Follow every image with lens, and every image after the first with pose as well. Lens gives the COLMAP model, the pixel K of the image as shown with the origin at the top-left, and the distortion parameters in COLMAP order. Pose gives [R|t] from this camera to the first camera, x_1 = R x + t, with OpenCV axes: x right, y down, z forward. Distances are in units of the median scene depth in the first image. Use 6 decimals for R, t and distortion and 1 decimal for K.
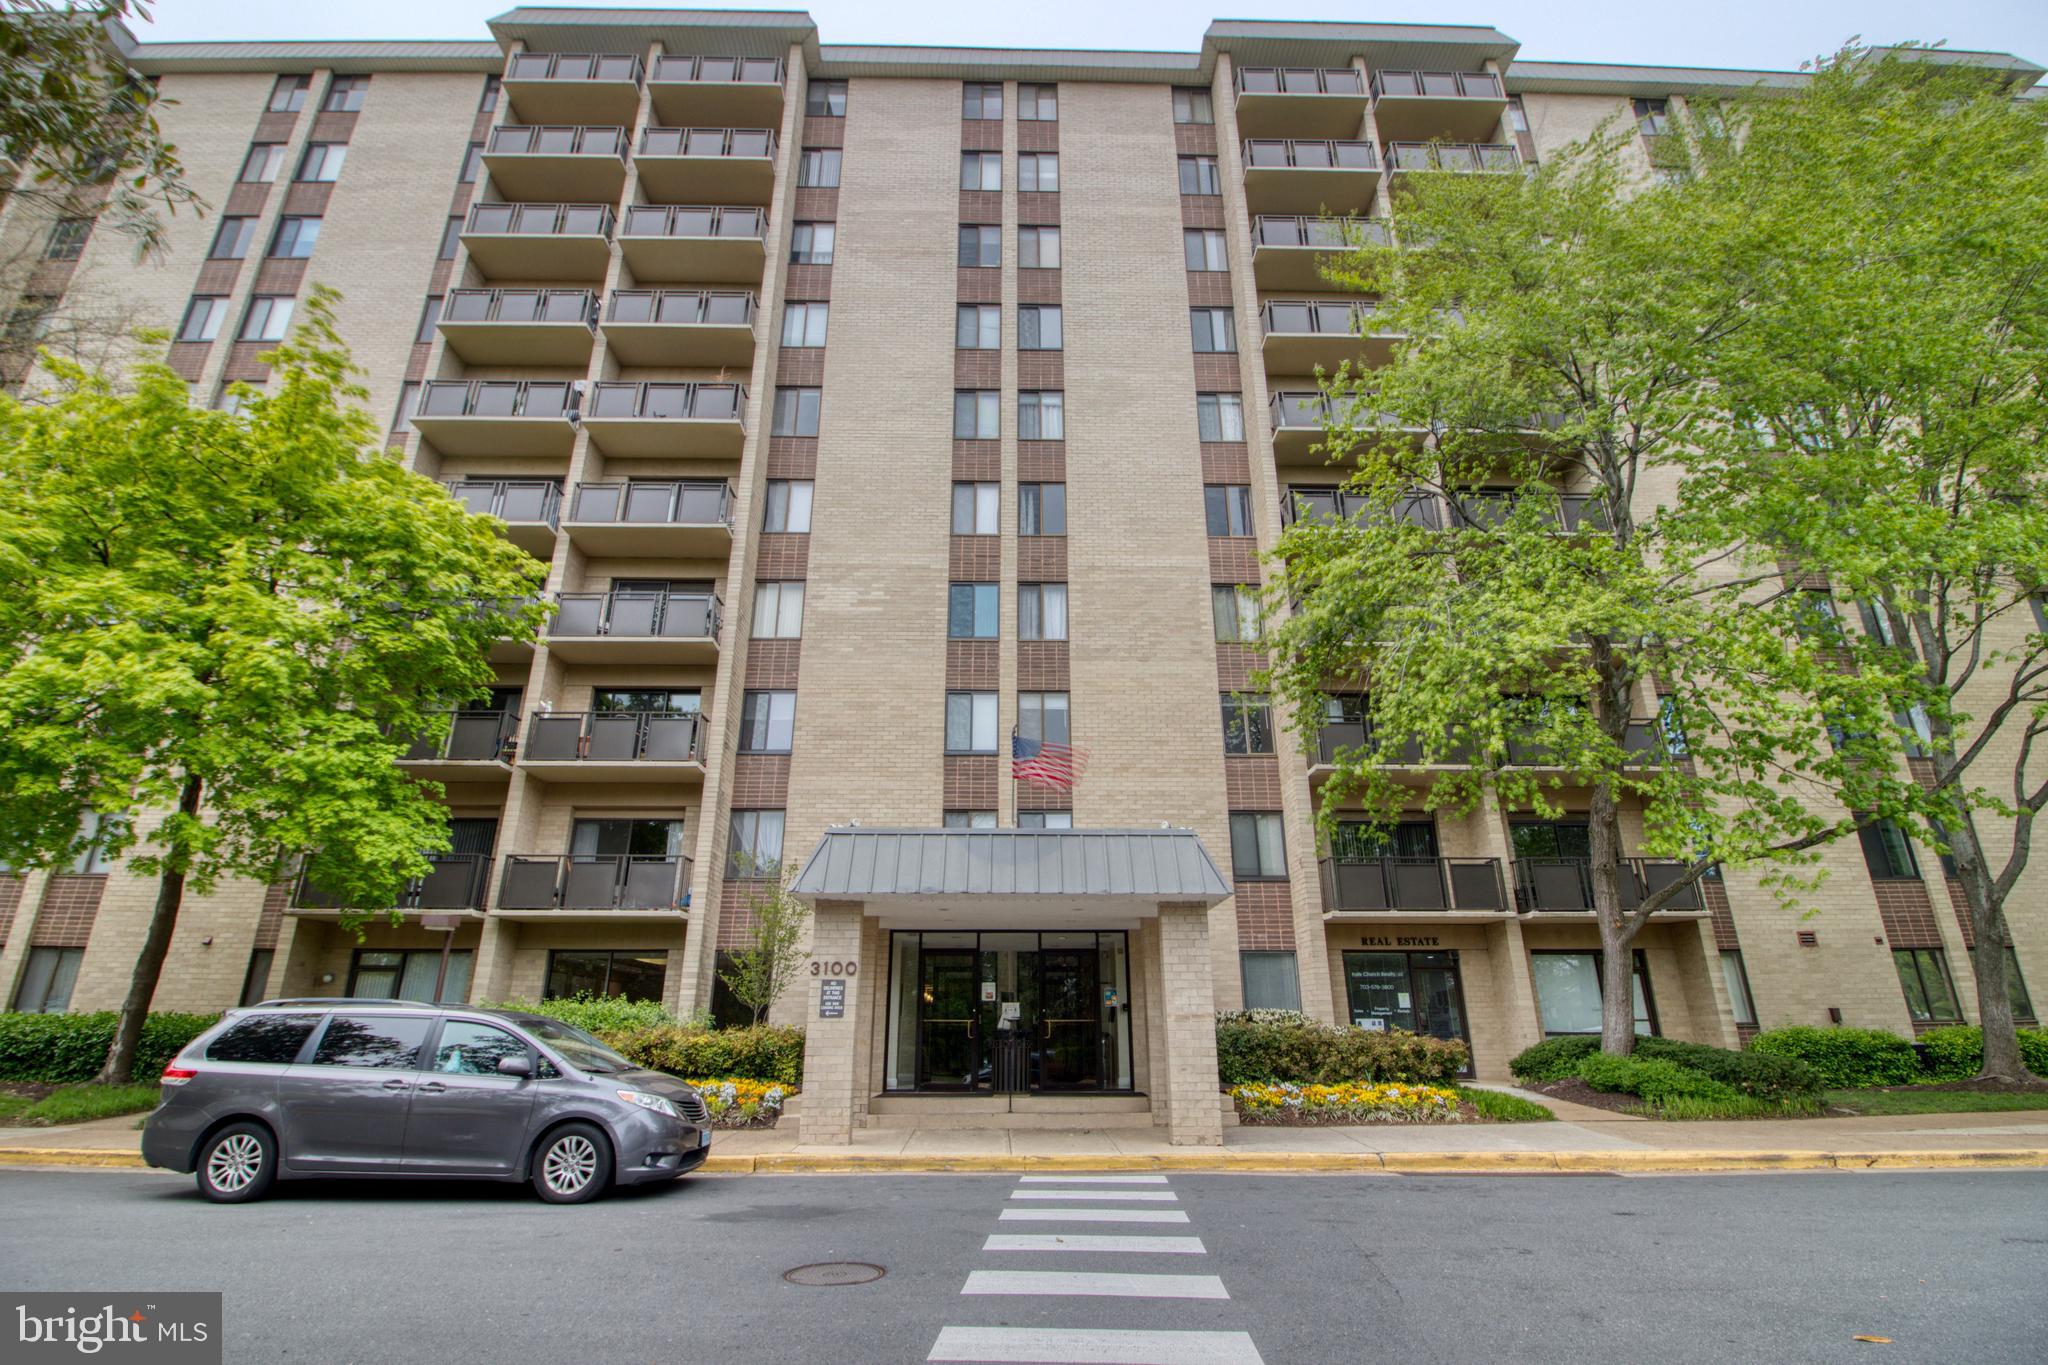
lens RADIAL K [[975.8, 0, 1020.9], [0, 975.8, 659.1], [0, 0, 1]] dist [-0.000014, -0.017403]
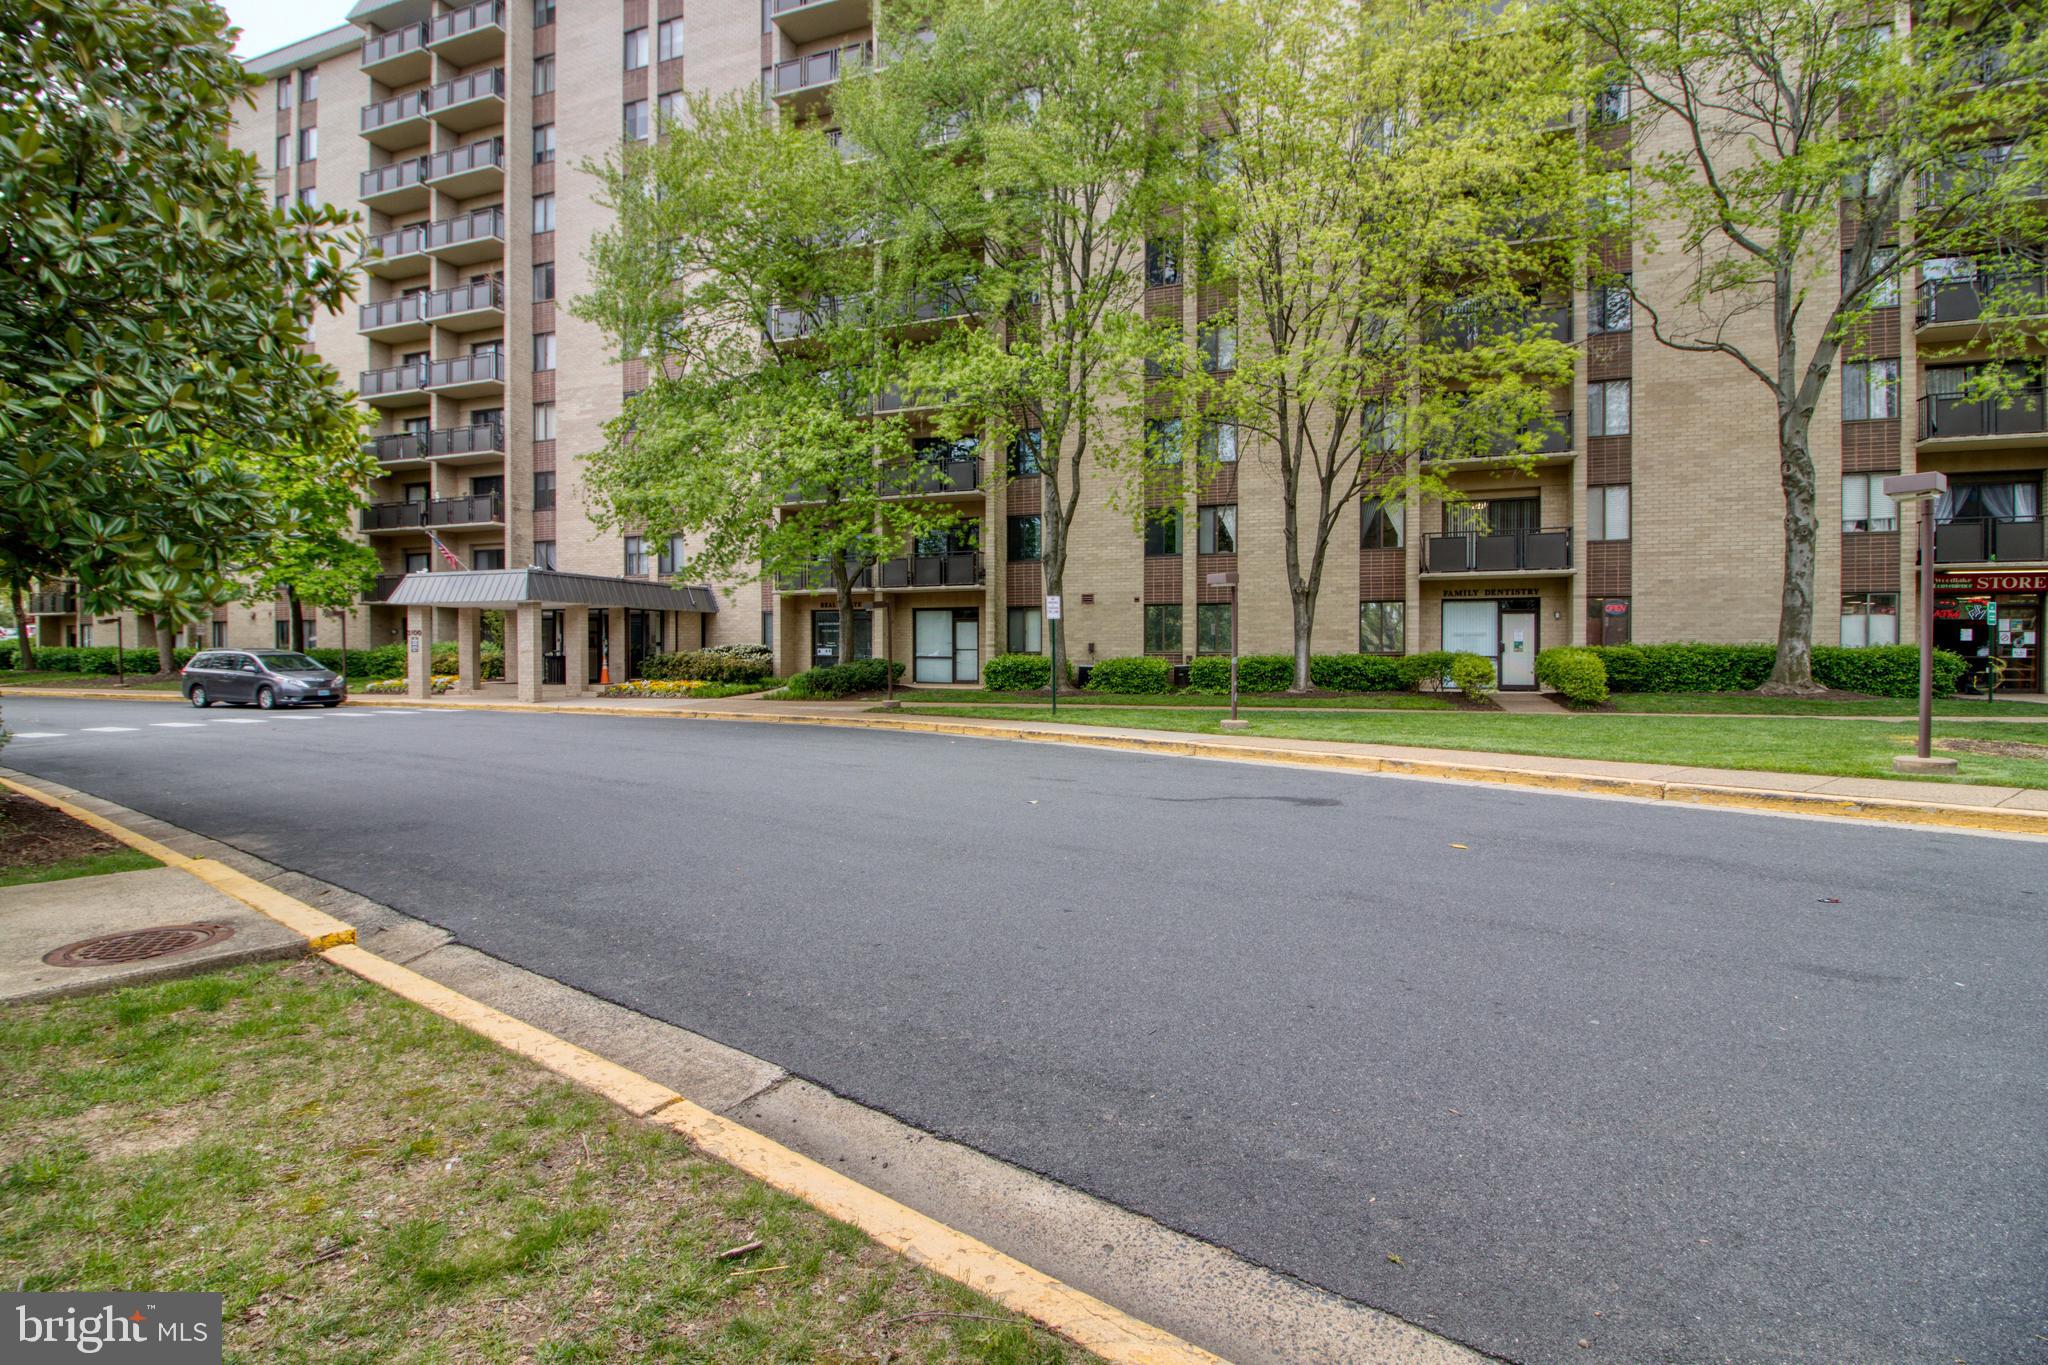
lens RADIAL K [[942.9, 0, 1020.9], [0, 942.9, 658.4], [0, 0, 1]] dist [0.001670, -0.013937]
pose [[0.934016, -0.006771, -0.357167, 1.204694], [0.127950, 0.939829, 0.316781, -0.087046], [0.333531, -0.341578, 0.878682, -0.305044]]
